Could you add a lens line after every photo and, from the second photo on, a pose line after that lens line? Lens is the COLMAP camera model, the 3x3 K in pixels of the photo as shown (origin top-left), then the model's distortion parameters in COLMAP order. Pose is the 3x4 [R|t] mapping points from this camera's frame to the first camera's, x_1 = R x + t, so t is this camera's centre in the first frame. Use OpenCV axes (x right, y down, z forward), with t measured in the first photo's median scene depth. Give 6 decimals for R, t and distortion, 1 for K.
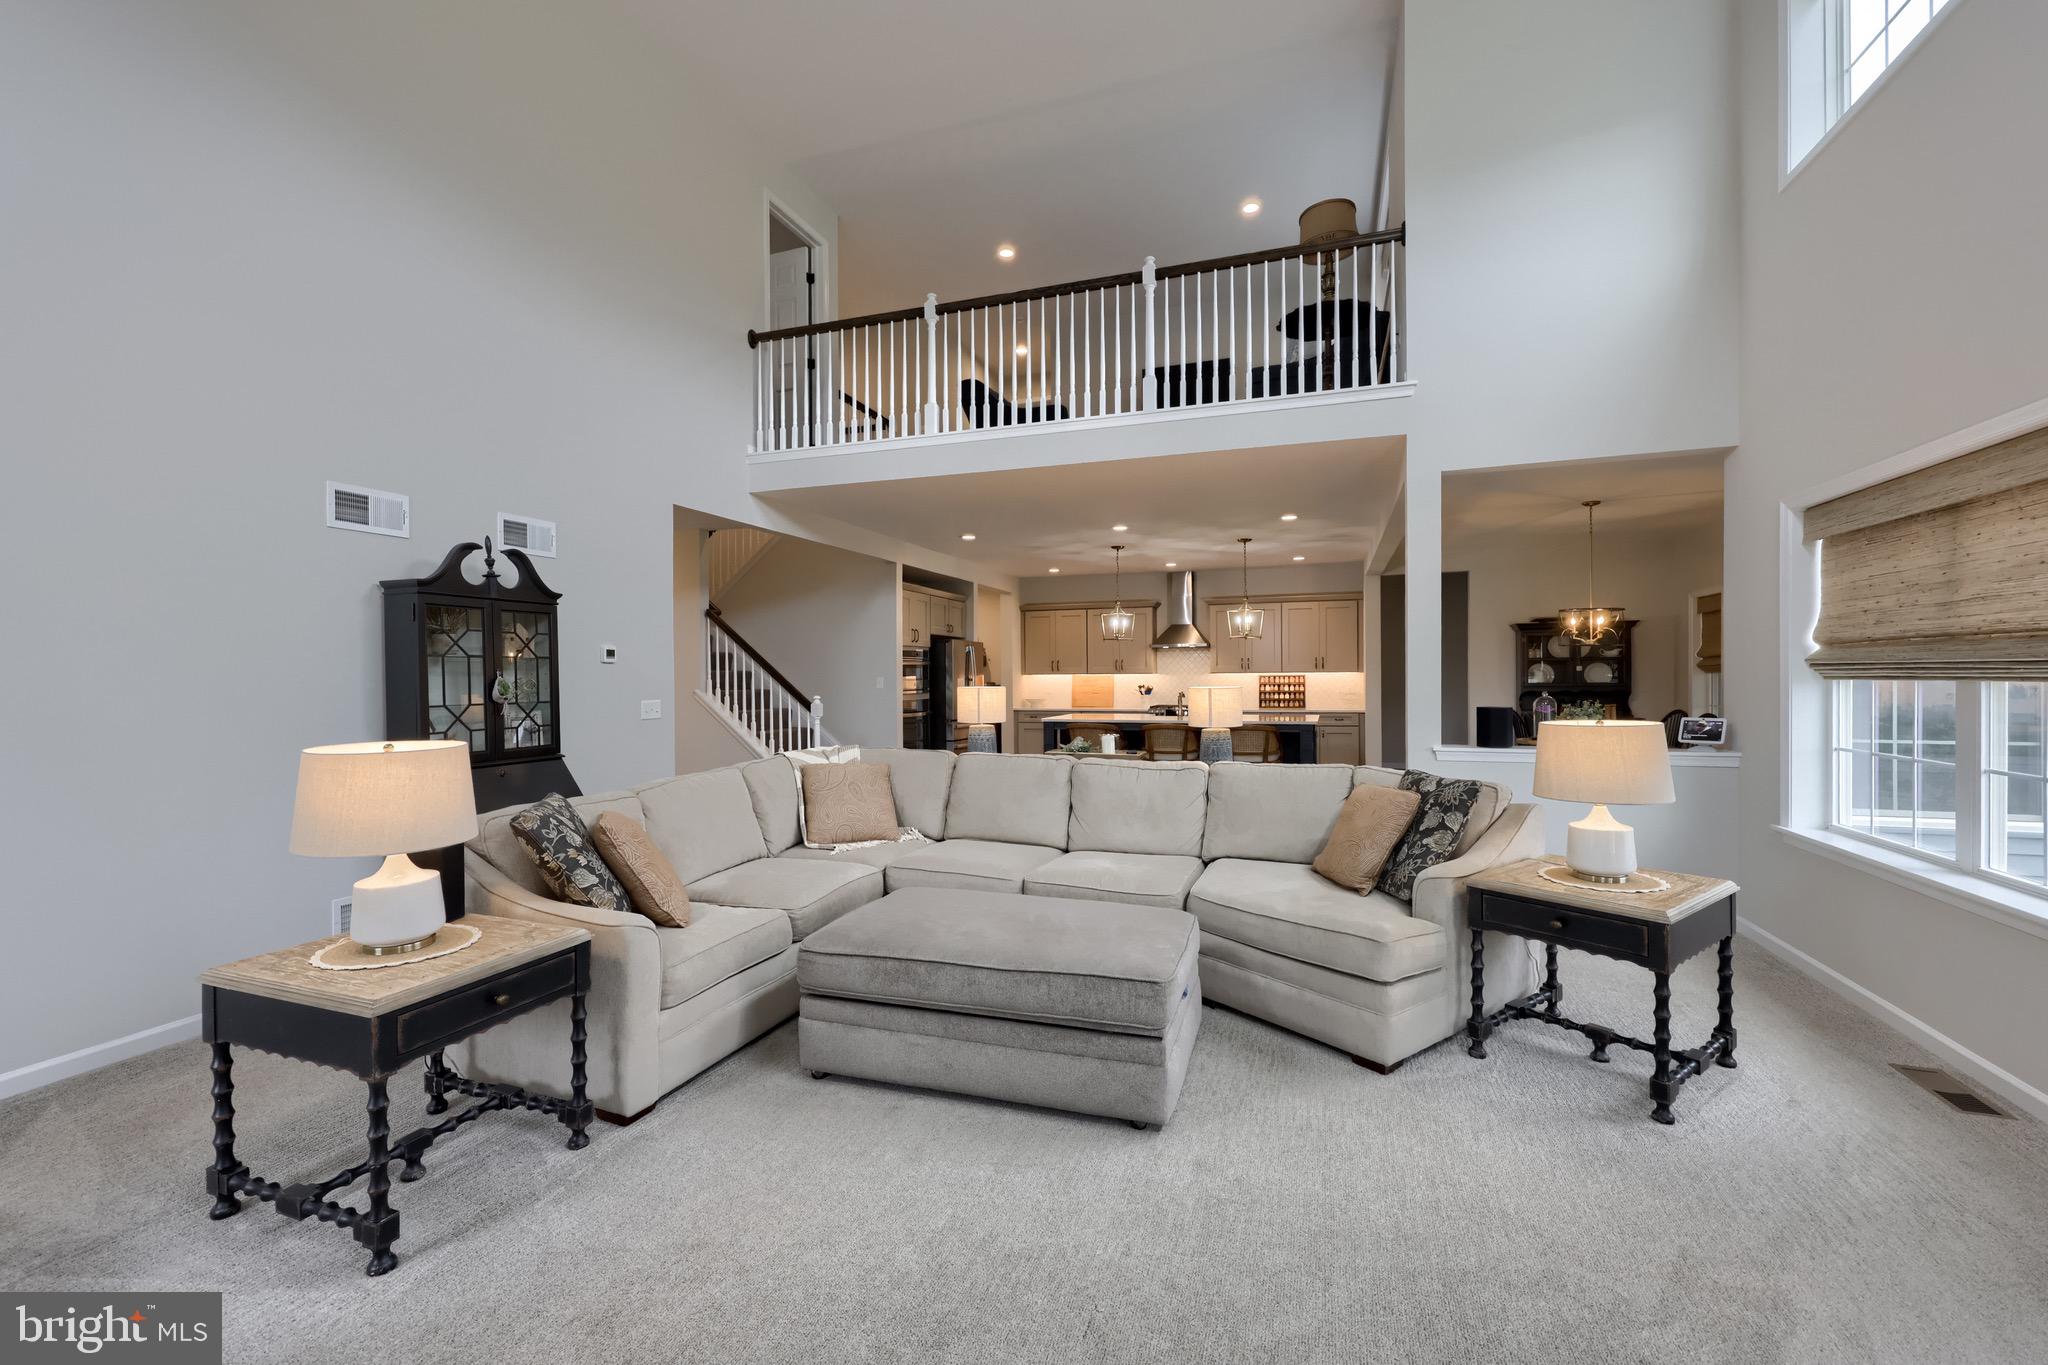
lens RADIAL K [[849.8, 0, 1015.1], [0, 849.8, 685.5], [0, 0, 1]] dist [0.000703, 0.000101]
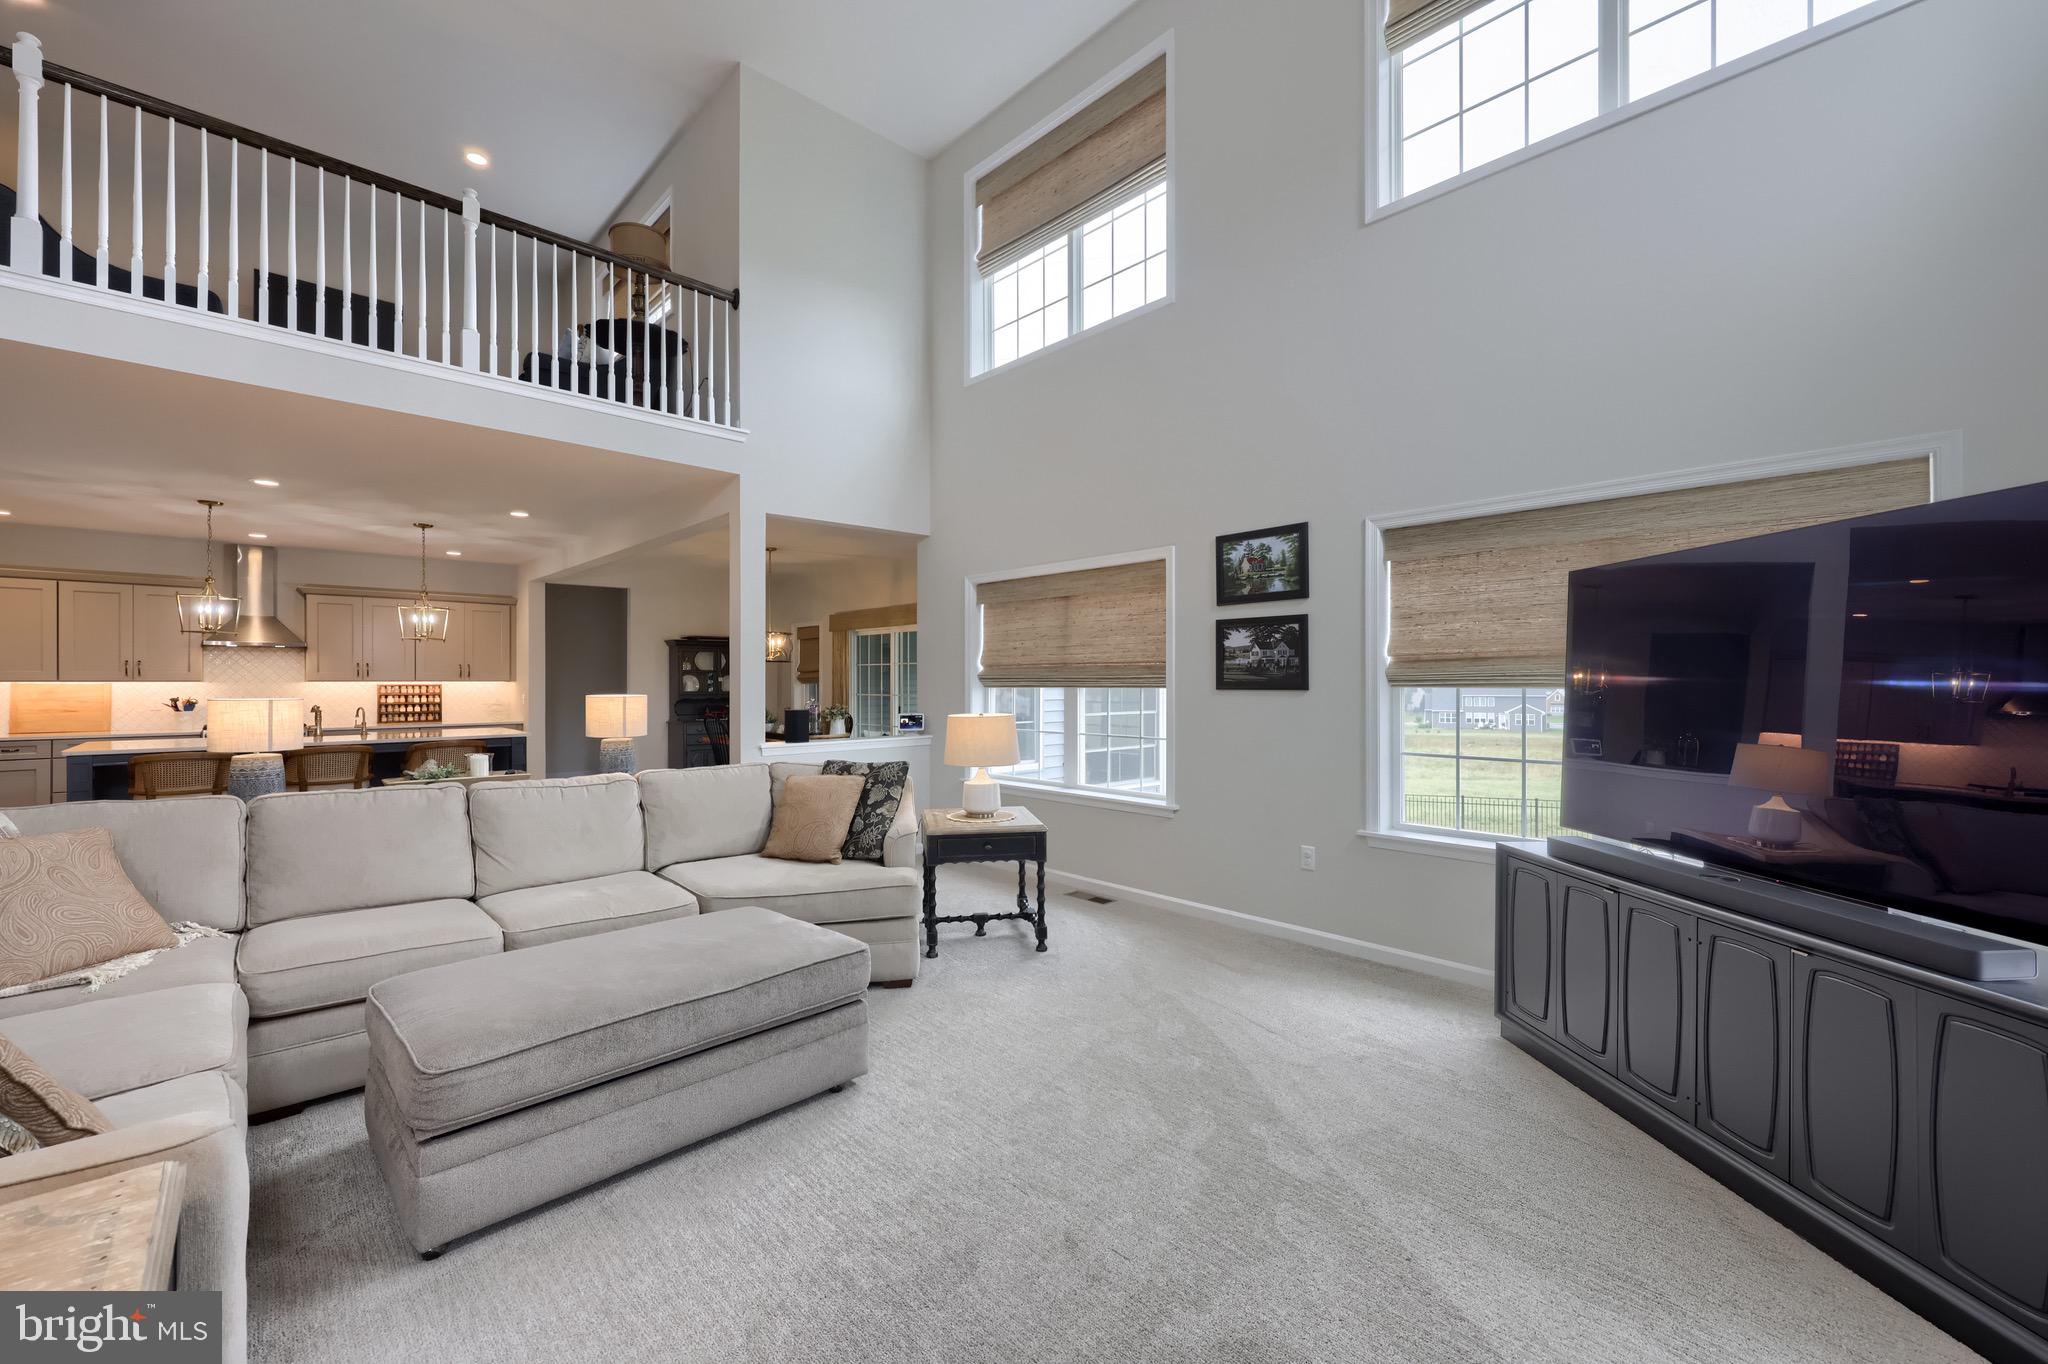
lens RADIAL K [[849.8, 0, 1015.1], [0, 849.8, 685.0], [0, 0, 1]] dist [0.000703, 0.000101]
pose [[0.439567, 0.003743, 0.898202, -0.448434], [0.008558, 0.999928, -0.008355, 0.002241], [-0.898169, 0.011359, 0.439504, 0.180514]]
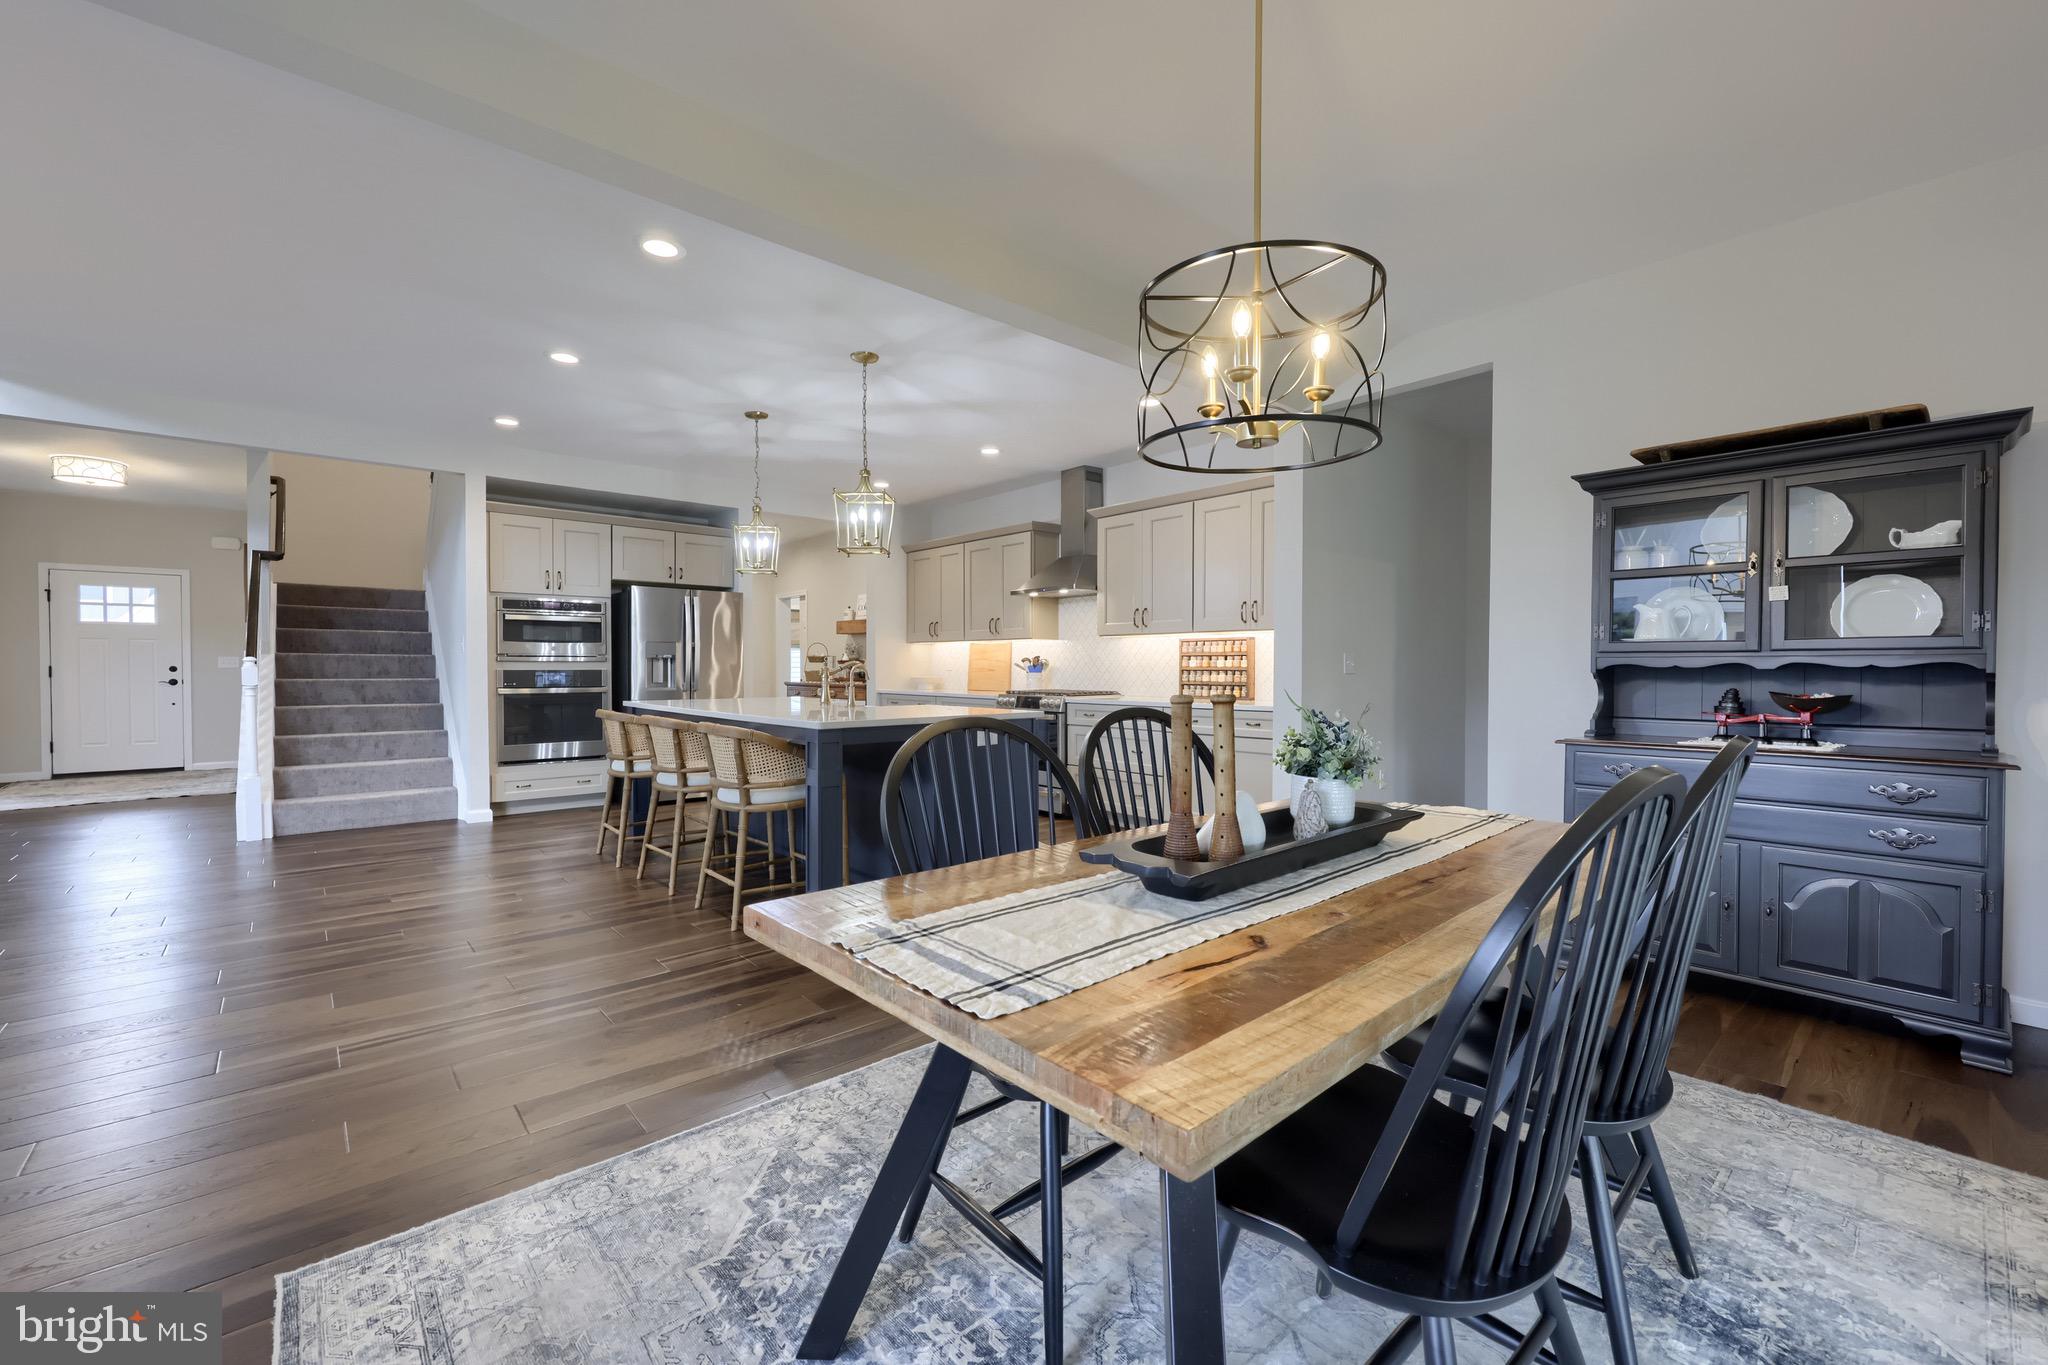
lens RADIAL K [[812.5, 0, 1014.2], [0, 812.5, 669.3], [0, 0, 1]] dist [0.001176, 0.000092]
pose [[0.871803, 0.008203, -0.489788, 1.085488], [-0.008689, 0.999961, 0.001281, 0.019076], [0.489780, 0.003139, 0.871841, 1.181873]]
